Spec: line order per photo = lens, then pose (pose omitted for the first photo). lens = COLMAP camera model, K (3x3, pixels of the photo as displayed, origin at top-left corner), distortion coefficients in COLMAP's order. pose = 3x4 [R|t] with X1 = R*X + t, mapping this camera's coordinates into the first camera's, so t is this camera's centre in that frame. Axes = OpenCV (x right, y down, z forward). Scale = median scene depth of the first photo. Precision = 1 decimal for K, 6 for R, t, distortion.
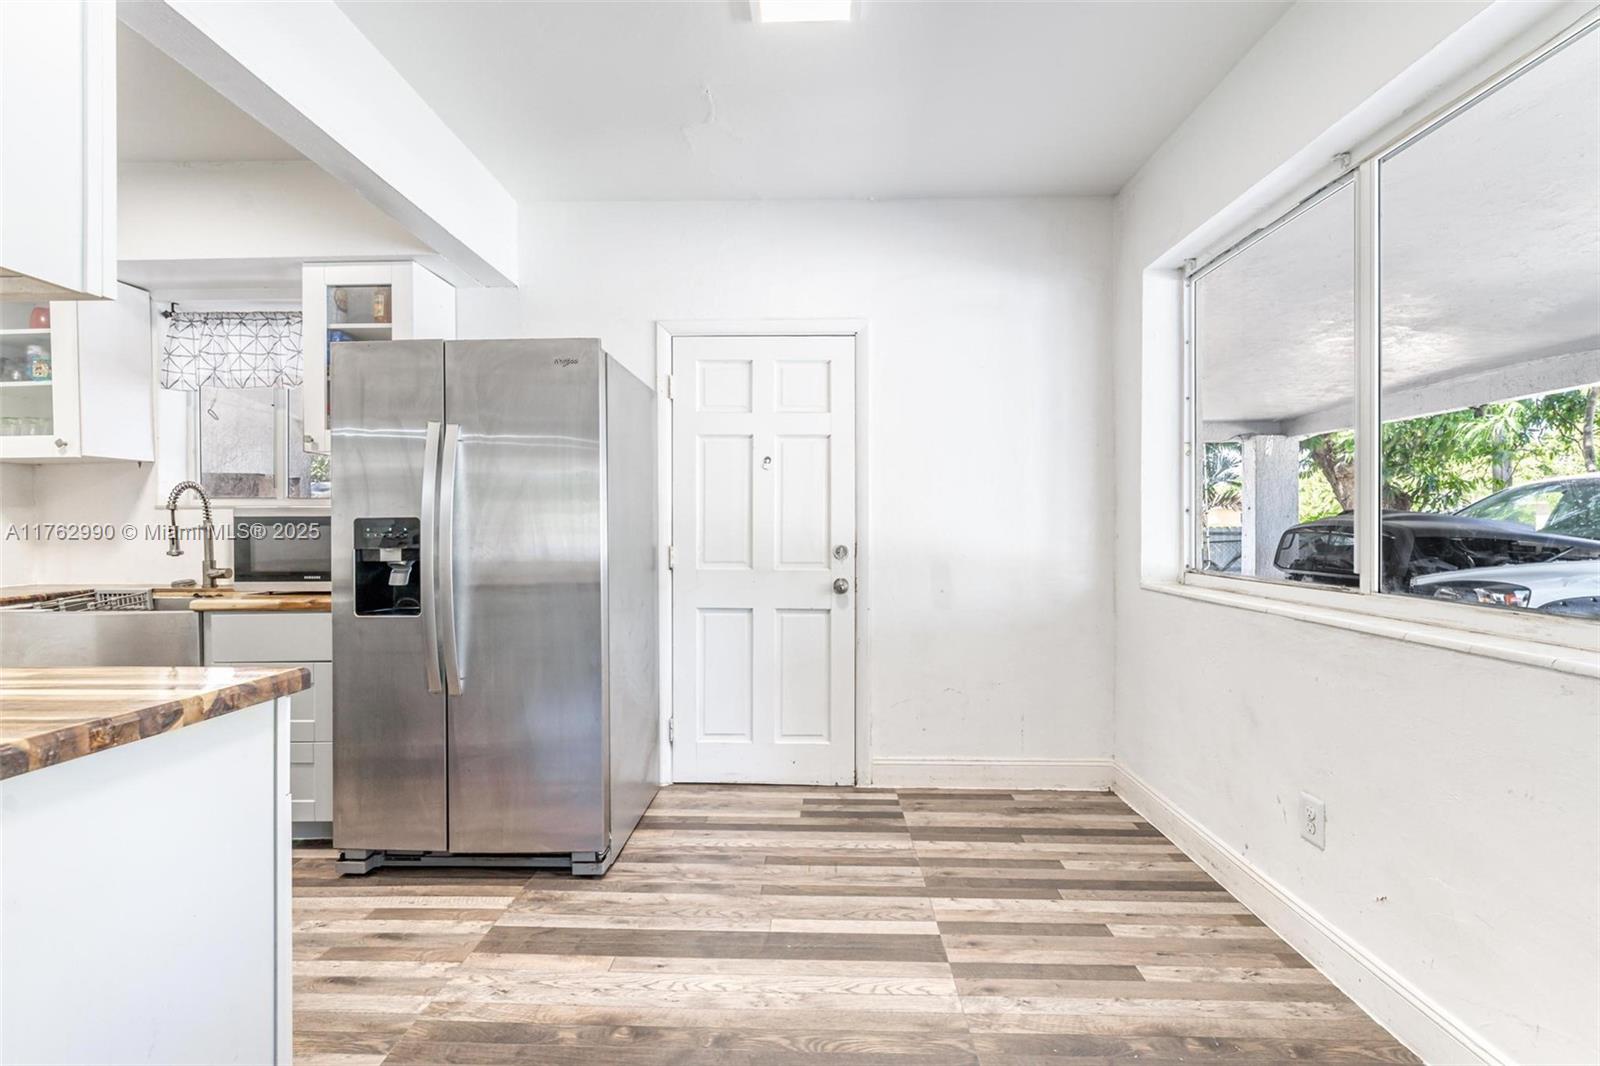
lens RADIAL K [[693.6, 0, 800.5], [0, 693.6, 525.2], [0, 0, 1]] dist [-0.001775, 0.000097]
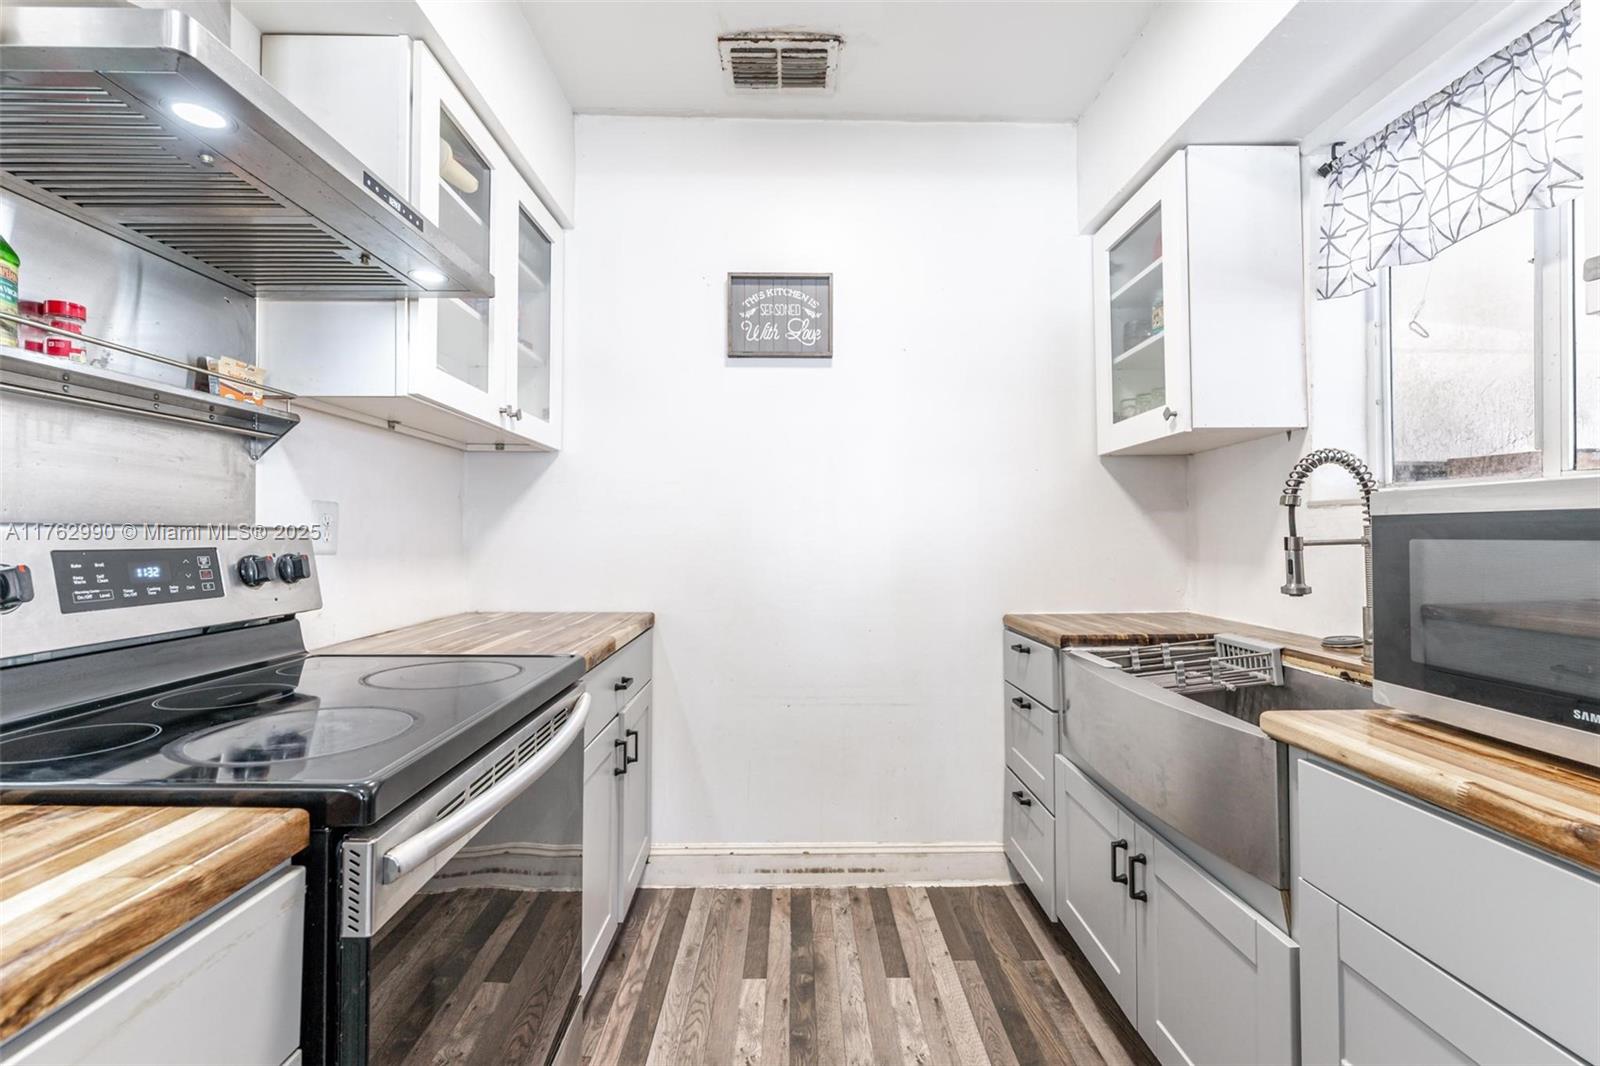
lens RADIAL K [[693.6, 0, 800.5], [0, 693.6, 525.2], [0, 0, 1]] dist [-0.001775, 0.000097]
pose [[0.034473, -0.008141, -0.999372, -0.387670], [0.000276, 0.999967, -0.008136, -0.003614], [0.999406, 0.000005, 0.034474, 0.591987]]
